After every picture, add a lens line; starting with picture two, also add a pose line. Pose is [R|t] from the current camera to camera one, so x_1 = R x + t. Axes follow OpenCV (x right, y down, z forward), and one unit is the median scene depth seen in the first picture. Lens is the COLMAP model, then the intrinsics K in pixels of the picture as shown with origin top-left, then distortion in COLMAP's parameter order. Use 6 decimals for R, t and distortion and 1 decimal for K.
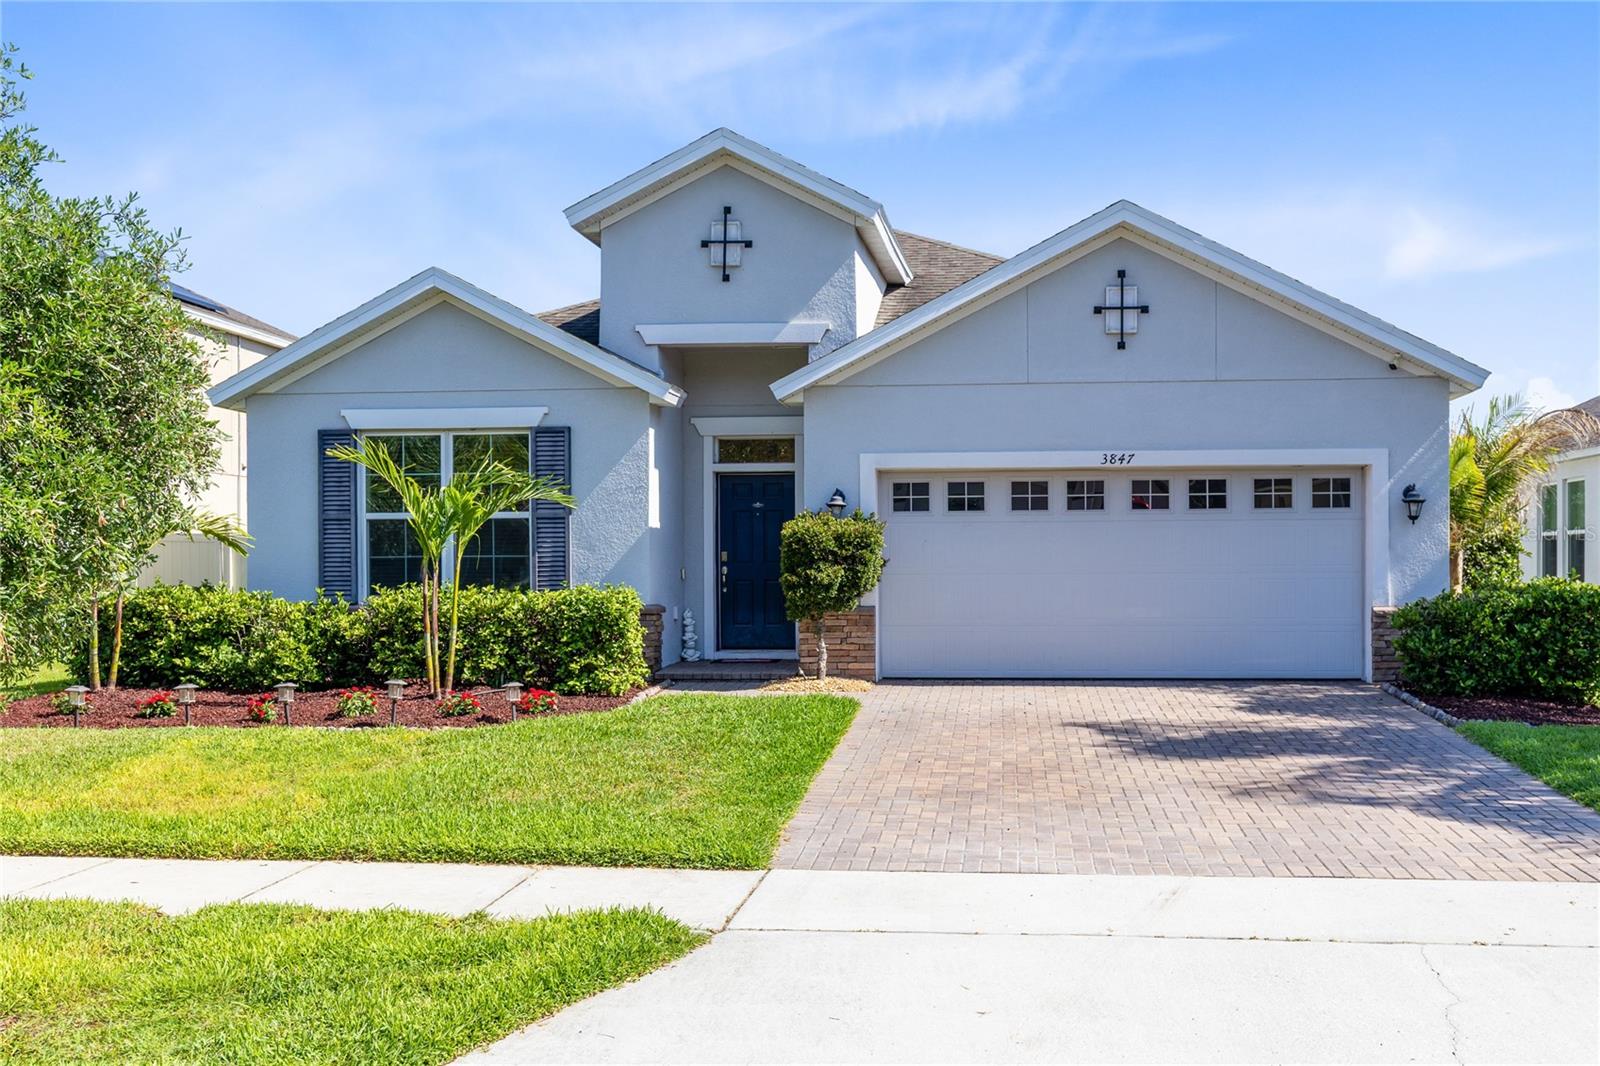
lens RADIAL K [[1232.1, 0, 800.0], [0, 1232.1, 533.0], [0, 0, 1]] dist [-0.092183, -0.001839]
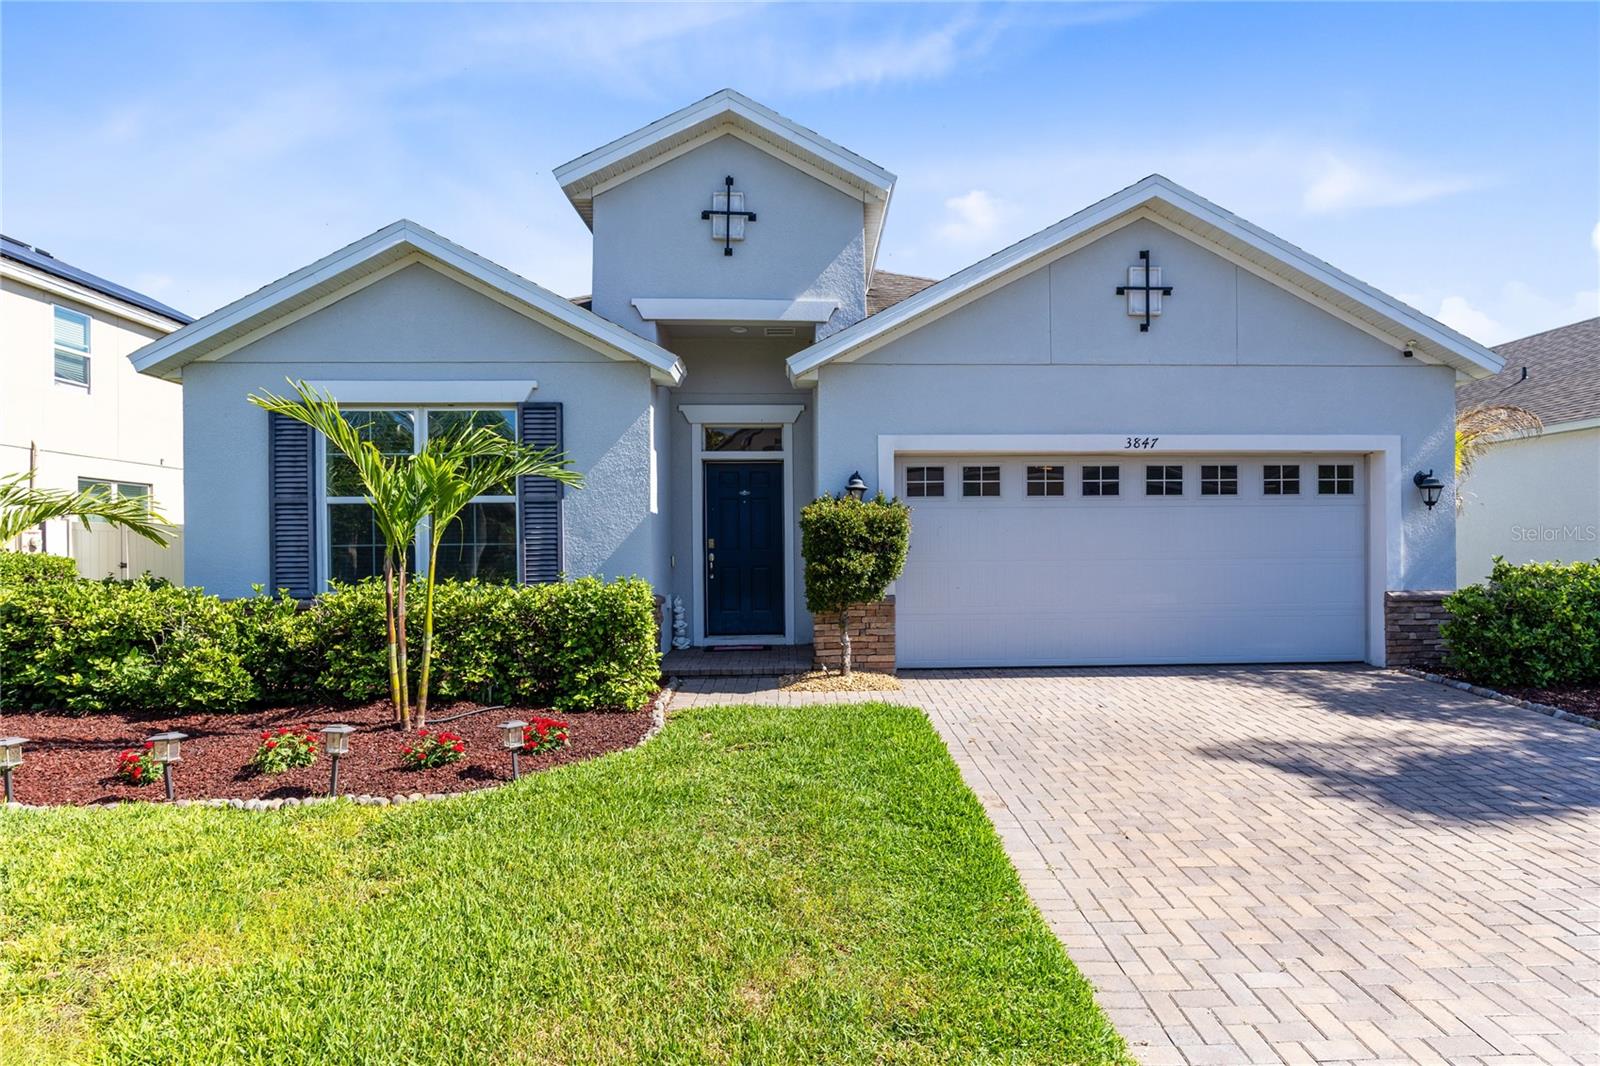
lens RADIAL K [[836.7, 0, 800.0], [0, 836.7, 533.0], [0, 0, 1]] dist [-0.039994, 0.000185]
pose [[0.990243, -0.001588, 0.139342, -0.106760], [0.000518, 0.999970, 0.007721, 0.006523], [-0.139350, -0.007573, 0.990214, 0.388960]]
